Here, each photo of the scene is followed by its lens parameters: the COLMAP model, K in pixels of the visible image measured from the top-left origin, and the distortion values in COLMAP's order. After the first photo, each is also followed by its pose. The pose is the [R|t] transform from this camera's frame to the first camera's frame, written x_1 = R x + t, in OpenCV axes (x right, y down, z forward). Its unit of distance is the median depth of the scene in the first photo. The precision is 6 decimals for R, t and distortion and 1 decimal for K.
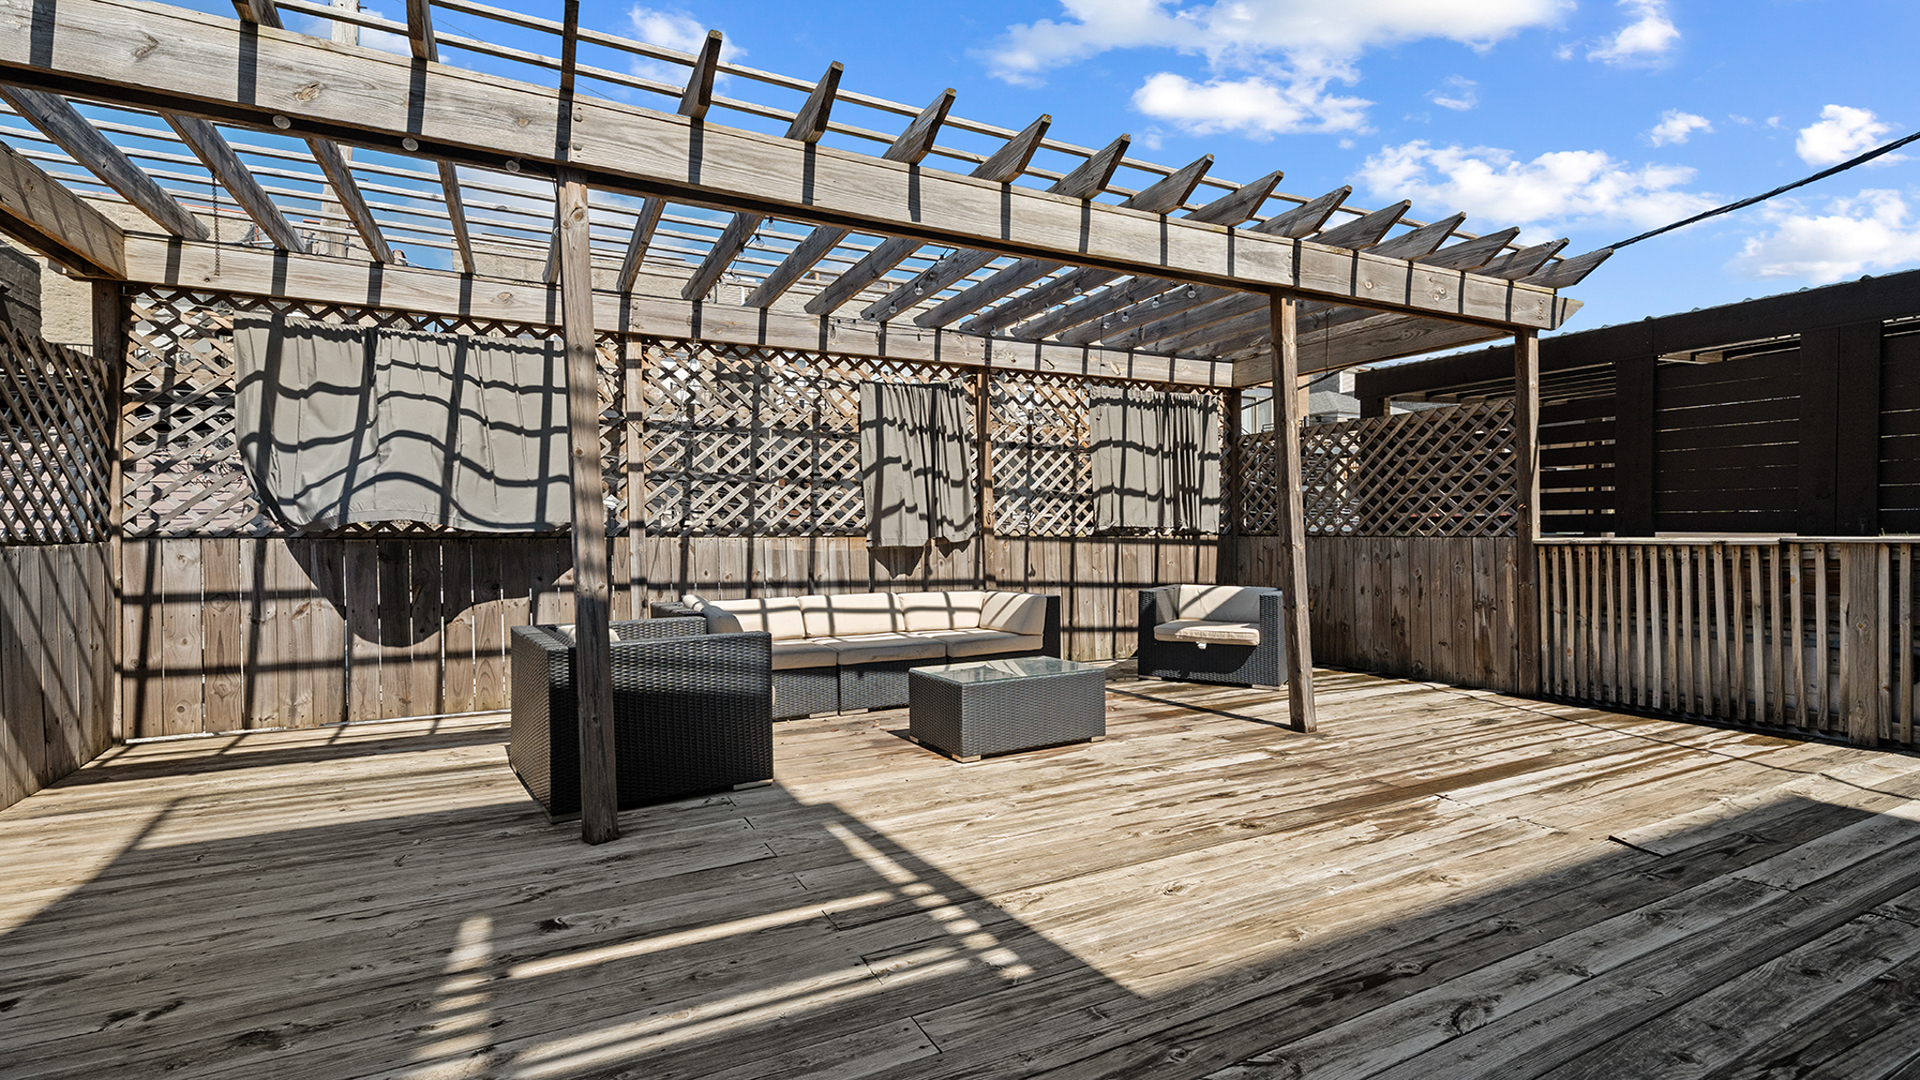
lens RADIAL K [[867.6, 0, 962.8], [0, 867.6, 526.9], [0, 0, 1]] dist [0.000826, -0.000148]
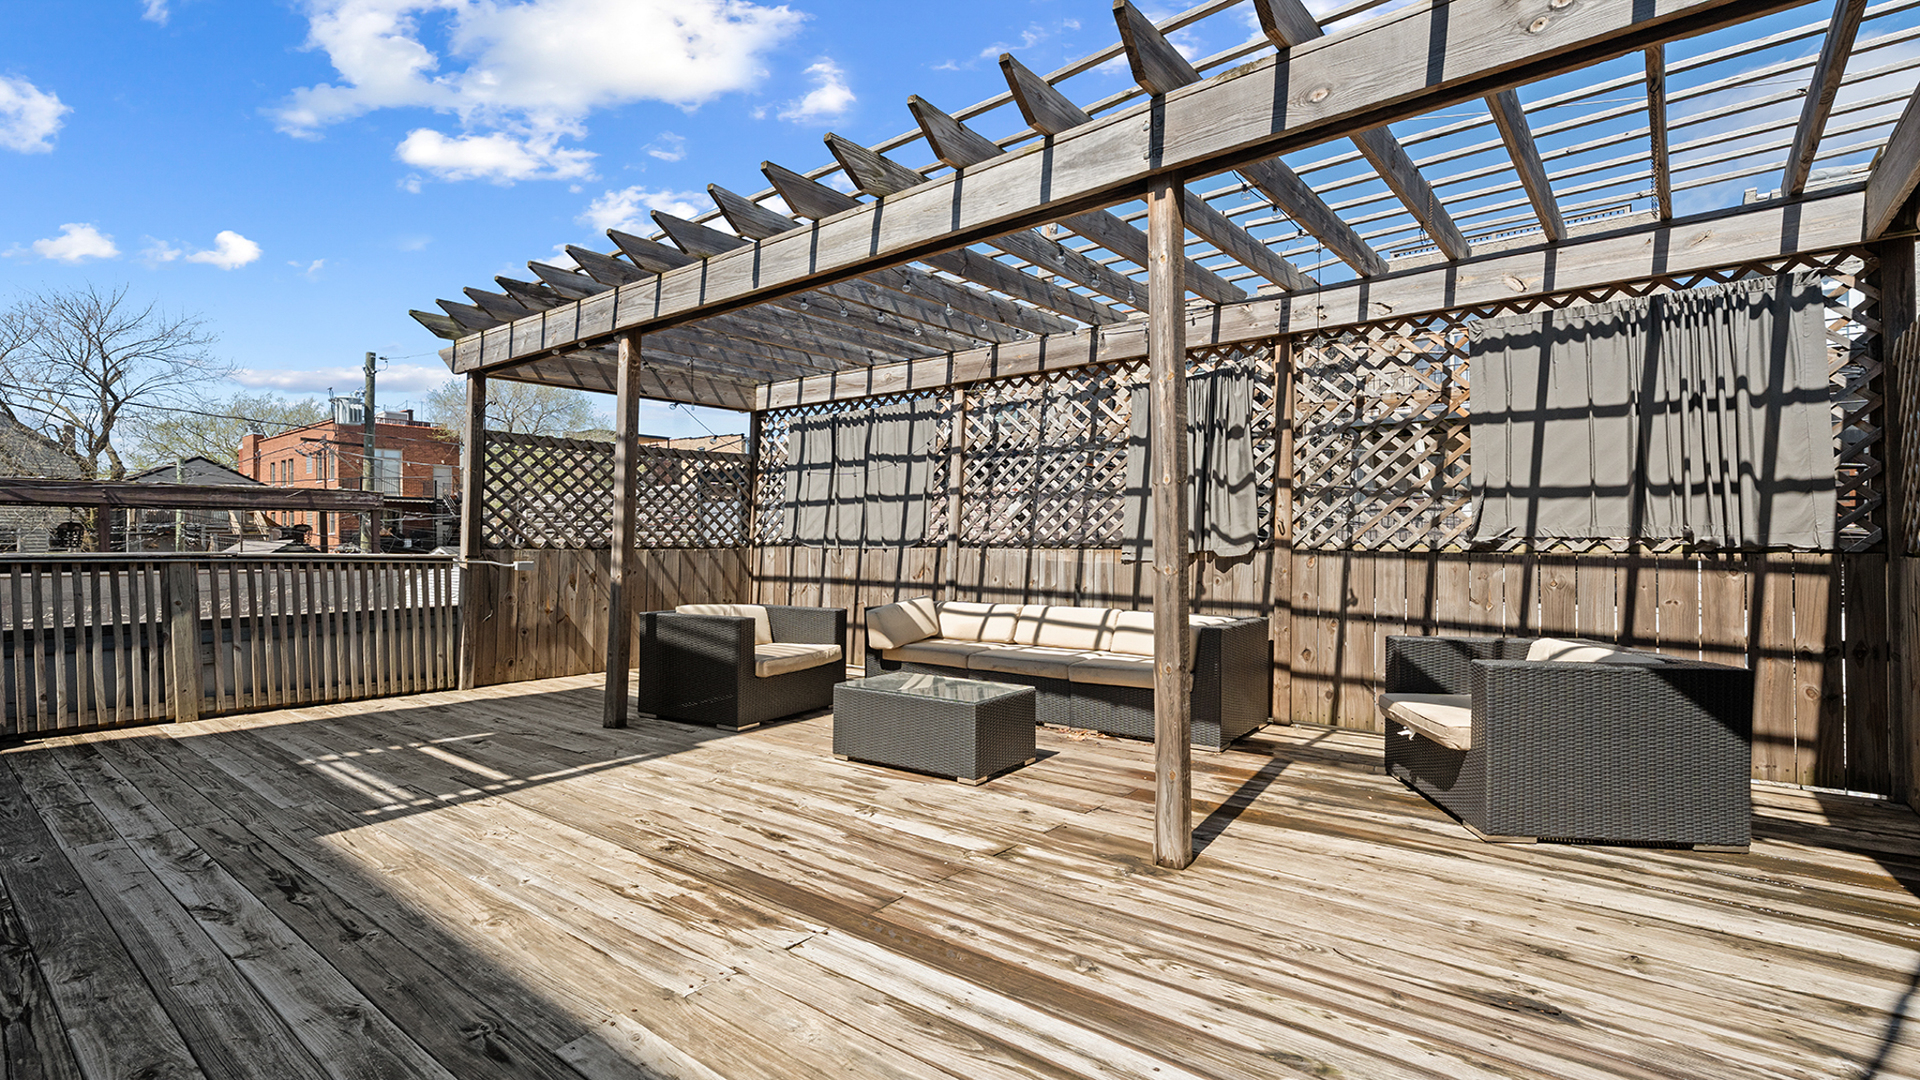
lens RADIAL K [[867.6, 0, 962.8], [0, 867.6, 526.9], [0, 0, 1]] dist [0.000826, -0.000148]
pose [[0.409296, -0.013133, -0.912307, 1.228607], [0.004077, 0.999913, -0.012565, -0.003227], [0.912393, 0.001424, 0.409314, 0.814016]]
